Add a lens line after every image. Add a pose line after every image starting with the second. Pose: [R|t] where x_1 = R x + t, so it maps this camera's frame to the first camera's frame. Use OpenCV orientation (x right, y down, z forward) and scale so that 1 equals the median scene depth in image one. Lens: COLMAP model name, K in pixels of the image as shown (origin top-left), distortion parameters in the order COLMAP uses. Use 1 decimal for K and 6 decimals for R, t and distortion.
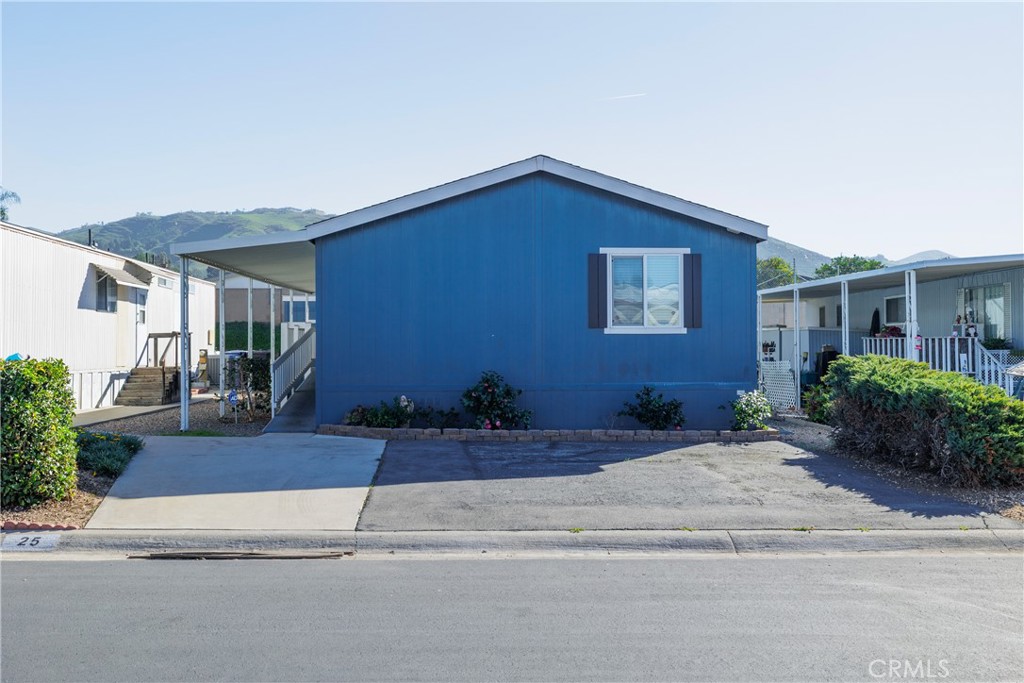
lens RADIAL K [[938.7, 0, 510.6], [0, 938.7, 339.2], [0, 0, 1]] dist [-0.004107, 0.000000]
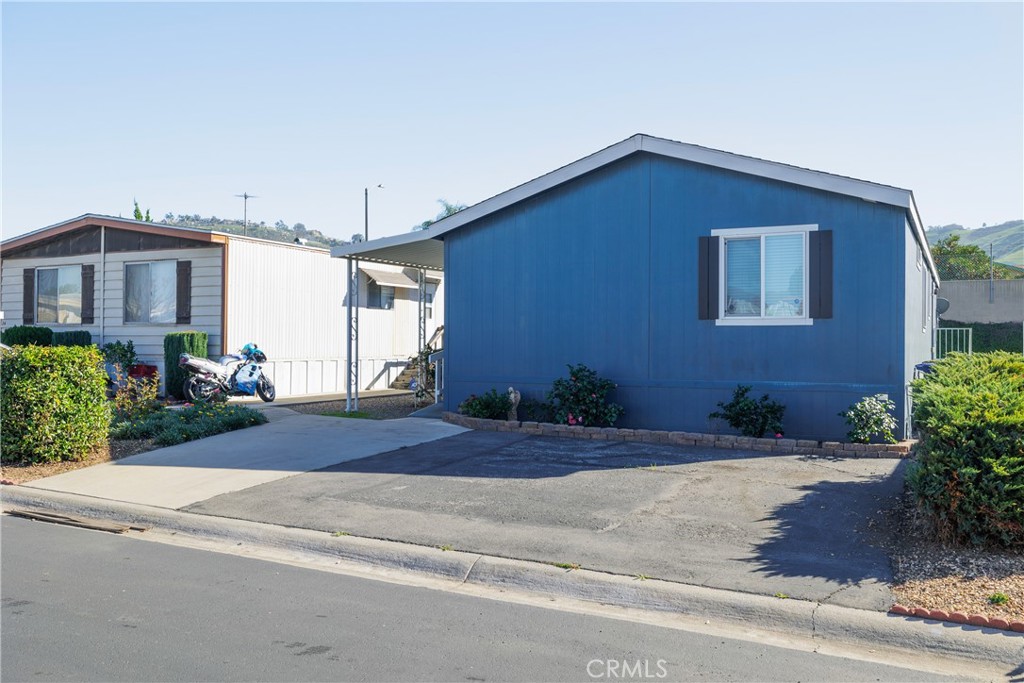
lens RADIAL K [[872.4, 0, 513.0], [0, 872.4, 341.3], [0, 0, 1]] dist [-0.002921, 0.015273]
pose [[0.865679, 0.006507, -0.500556, 0.350011], [-0.002665, 0.999961, 0.008390, 0.002712], [0.500592, -0.005929, 0.865663, 0.182287]]
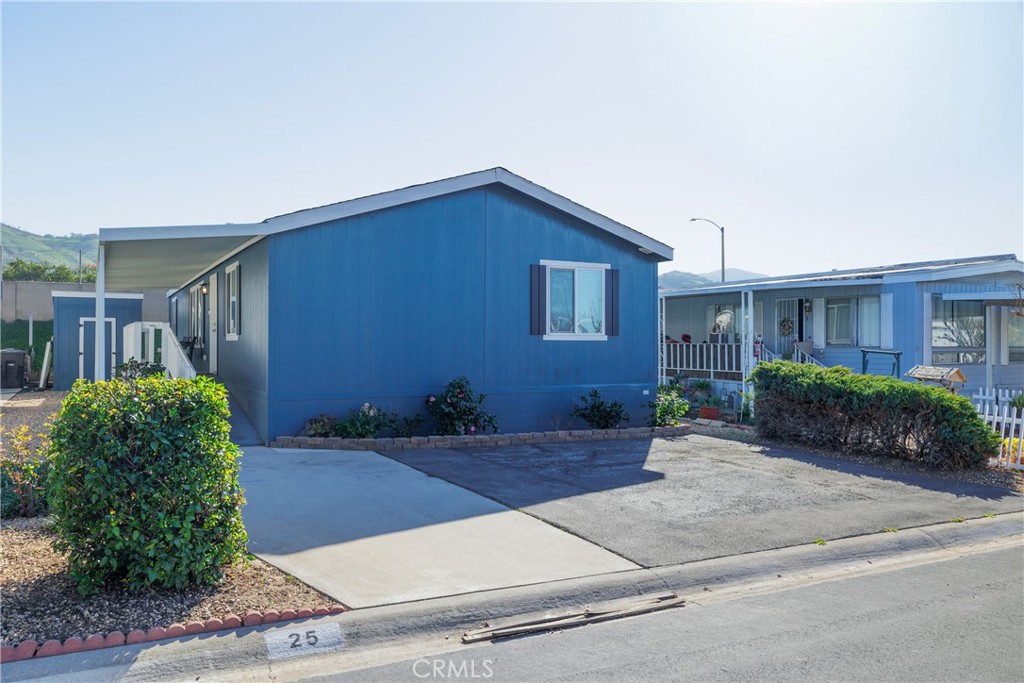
lens RADIAL K [[791.7, 0, 511.8], [0, 791.7, 343.0], [0, 0, 1]] dist [-0.012656, -0.005273]
pose [[0.902885, 0.006777, 0.429829, -0.320802], [-0.009747, 0.999941, 0.004708, -0.006554], [-0.429772, -0.008441, 0.902898, 0.201407]]
